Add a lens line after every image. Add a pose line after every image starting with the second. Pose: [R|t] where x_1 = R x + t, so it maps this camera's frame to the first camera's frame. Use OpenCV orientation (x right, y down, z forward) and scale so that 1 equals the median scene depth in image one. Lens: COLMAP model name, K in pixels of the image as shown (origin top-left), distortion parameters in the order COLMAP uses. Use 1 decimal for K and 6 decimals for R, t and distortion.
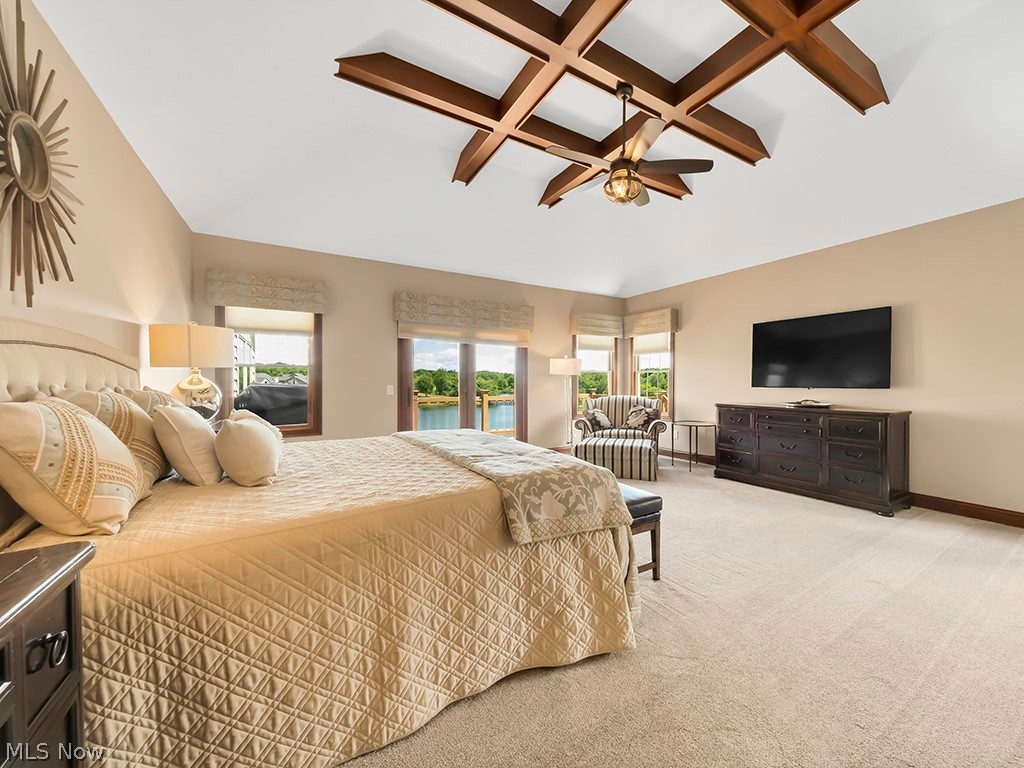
lens RADIAL K [[409.7, 0, 512.0], [0, 409.7, 384.0], [0, 0, 1]] dist [-0.001631, -0.000097]
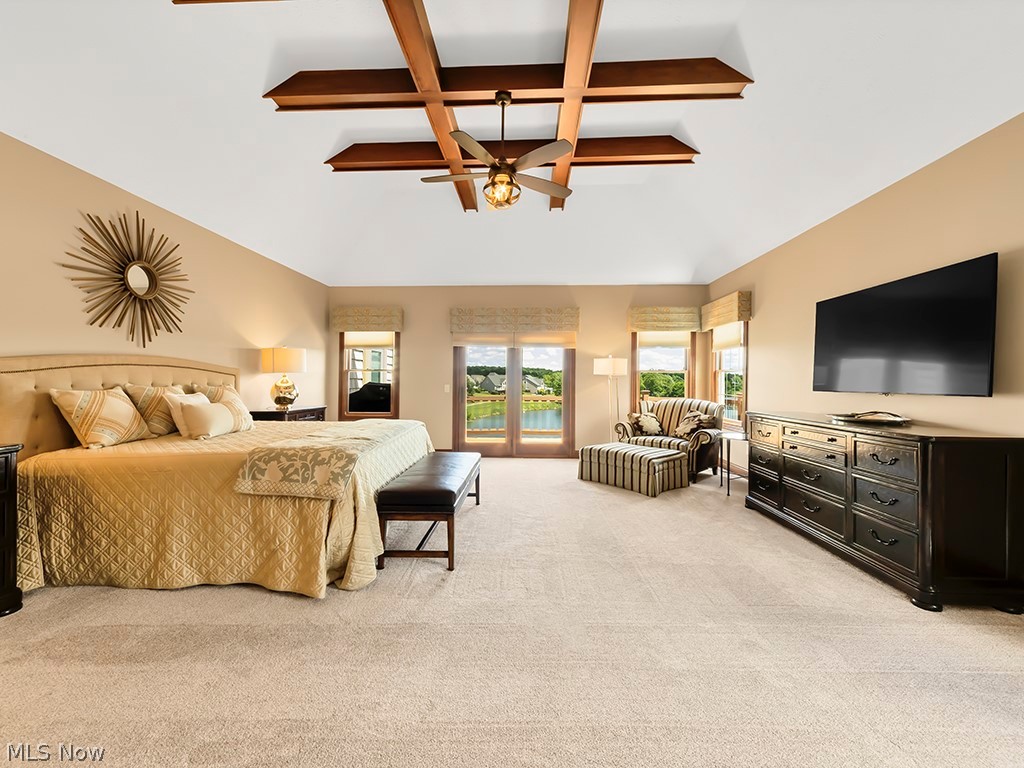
lens RADIAL K [[395.9, 0, 507.1], [0, 395.9, 382.5], [0, 0, 1]] dist [0.001869, 0.000150]
pose [[0.825485, 0.003198, -0.564415, 0.476222], [-0.006400, 0.999973, -0.003695, -0.000777], [0.564388, 0.006663, 0.825483, 0.109607]]
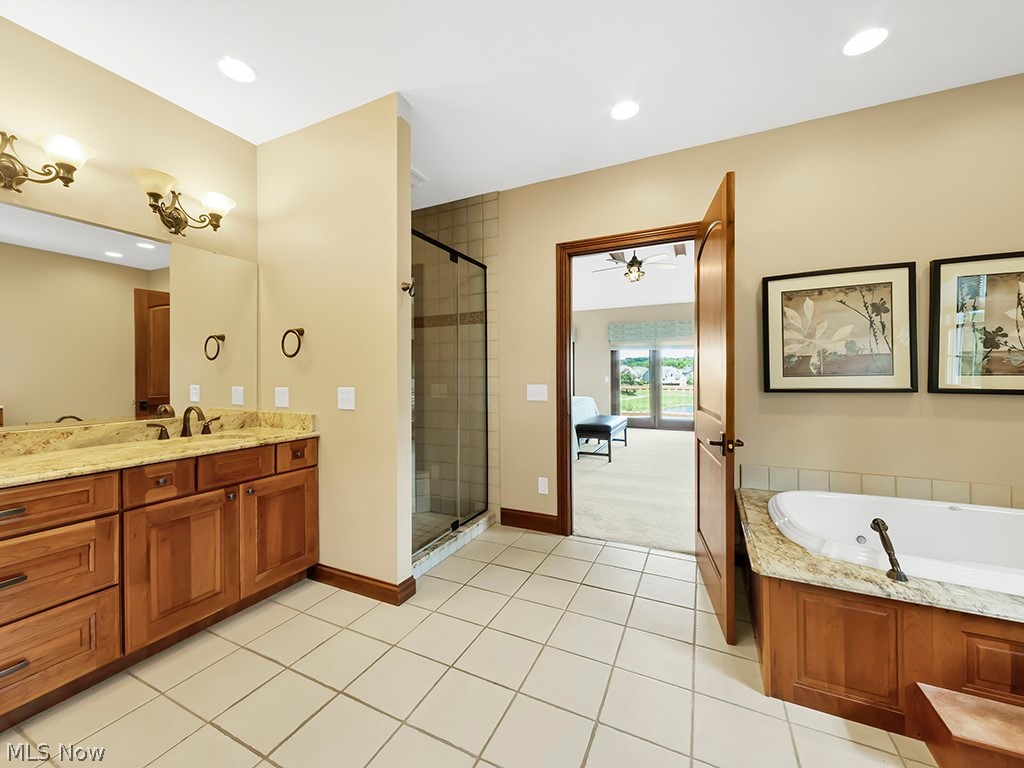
lens RADIAL K [[395.9, 0, 507.1], [0, 395.9, 382.5], [0, 0, 1]] dist [0.001869, 0.000150]
pose [[0.544095, 0.005530, -0.839005, 0.849978], [0.009235, 0.999878, 0.012580, 0.002919], [0.838973, -0.014593, 0.543978, -0.294020]]
